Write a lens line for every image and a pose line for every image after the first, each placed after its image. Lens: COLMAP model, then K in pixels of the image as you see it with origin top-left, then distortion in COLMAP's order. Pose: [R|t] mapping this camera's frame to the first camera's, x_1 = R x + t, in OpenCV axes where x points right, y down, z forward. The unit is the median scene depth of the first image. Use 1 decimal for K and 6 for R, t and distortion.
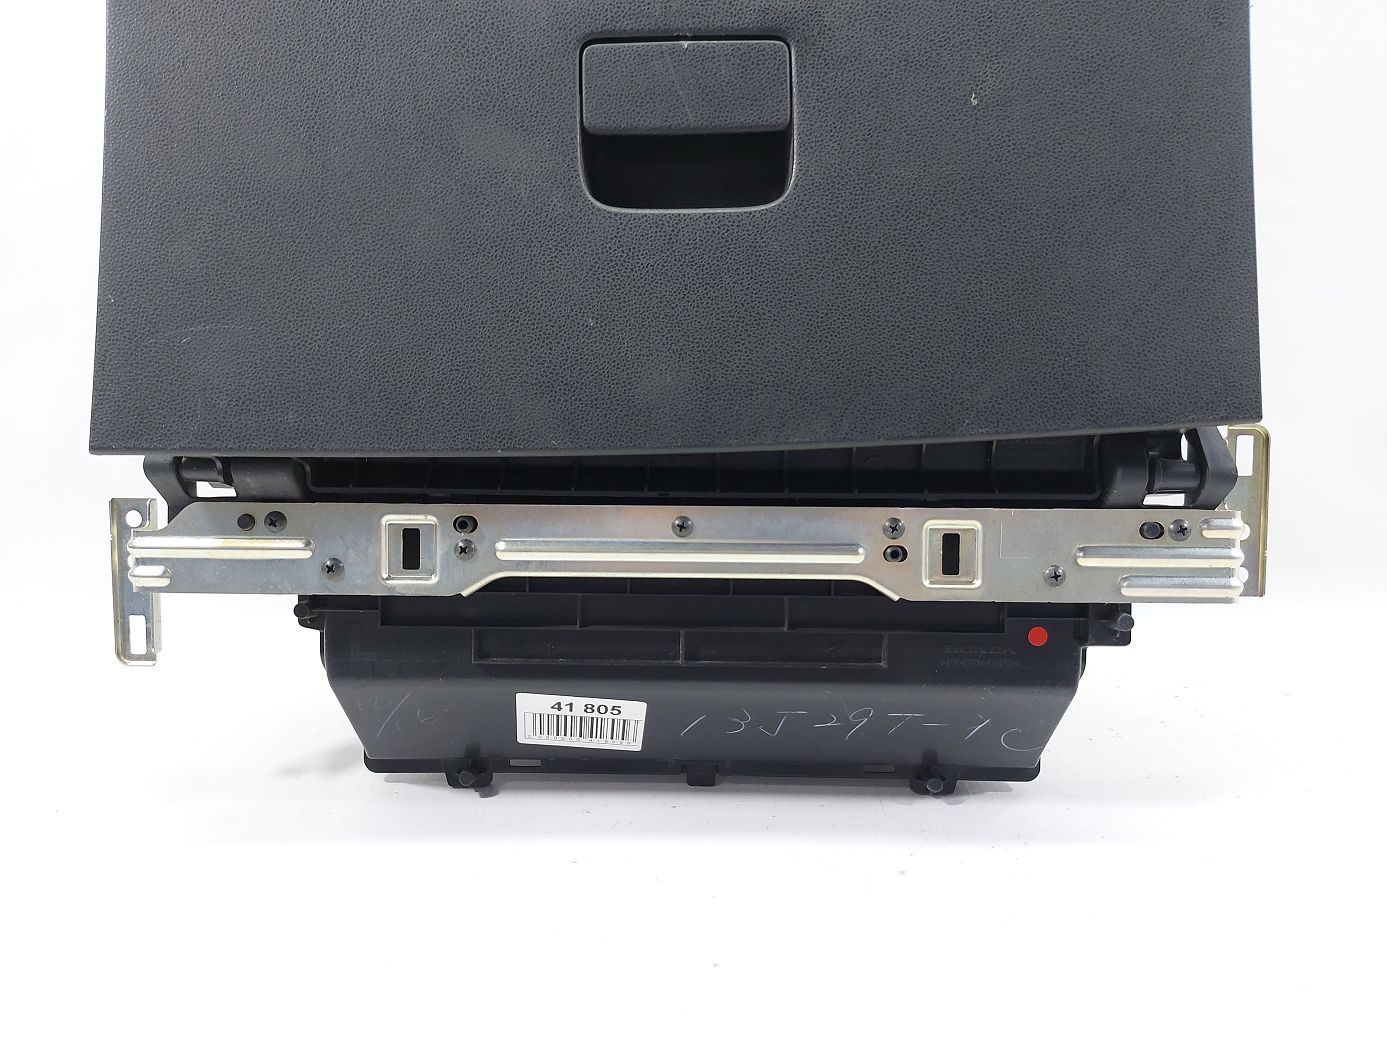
lens RADIAL K [[1019.3, 0, 693.5], [0, 1019.3, 520.0], [0, 0, 1]] dist [0.096914, -0.204589]
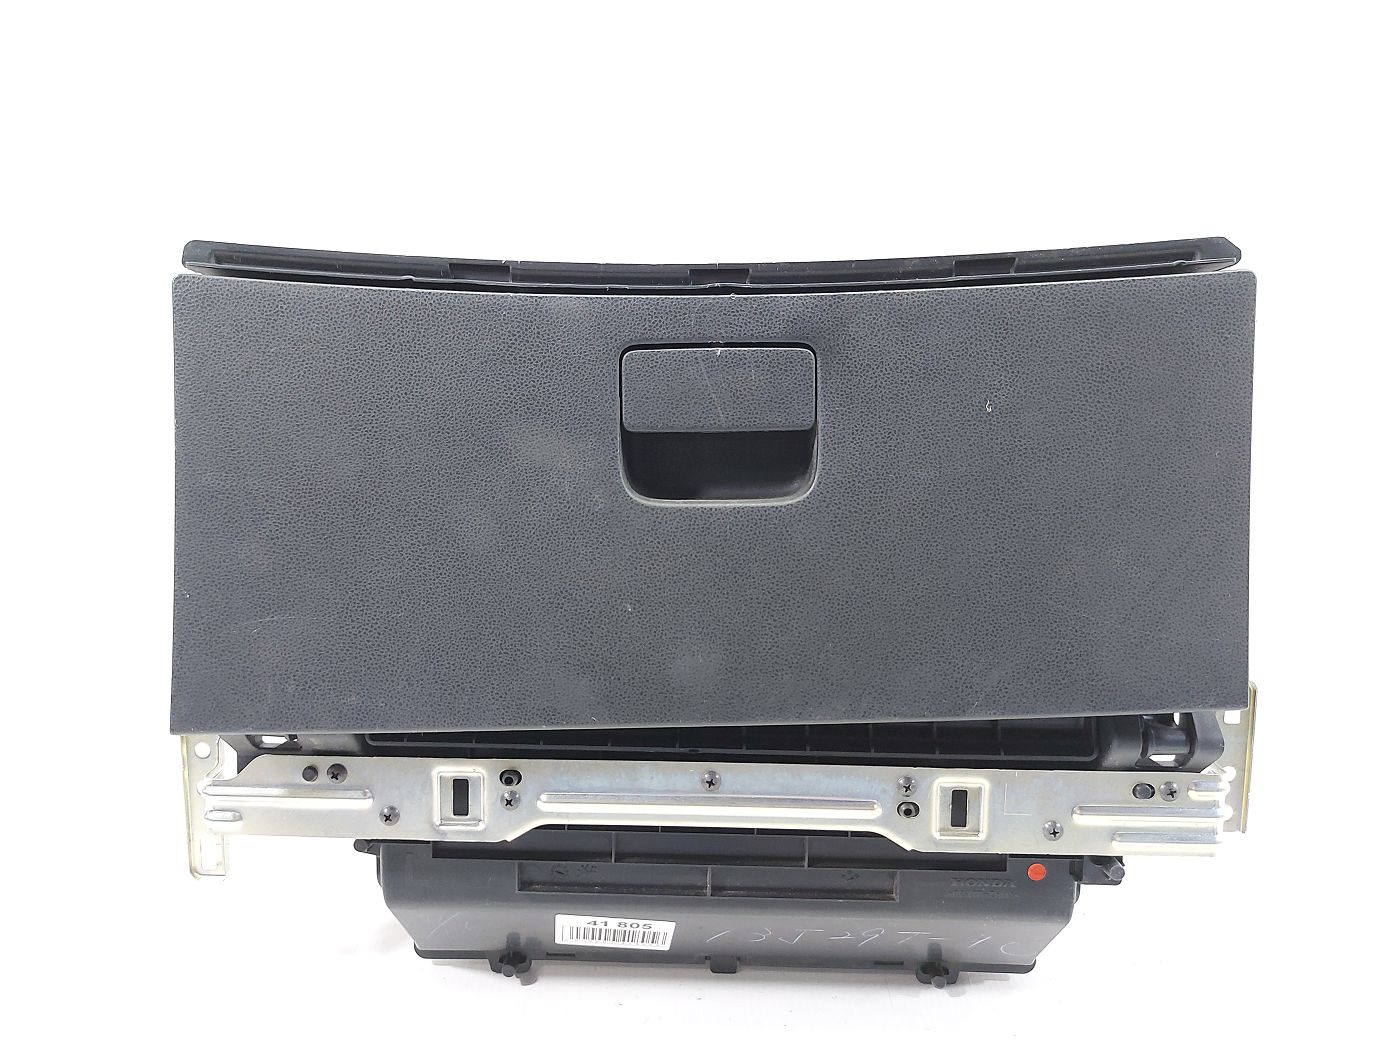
lens RADIAL K [[1019.3, 0, 693.5], [0, 1019.3, 520.0], [0, 0, 1]] dist [0.096914, -0.204589]
pose [[0.999953, 0.007288, -0.006403, -0.024490], [-0.006873, 0.998015, 0.062605, -0.339116], [0.006846, -0.062558, 0.998018, -0.067868]]
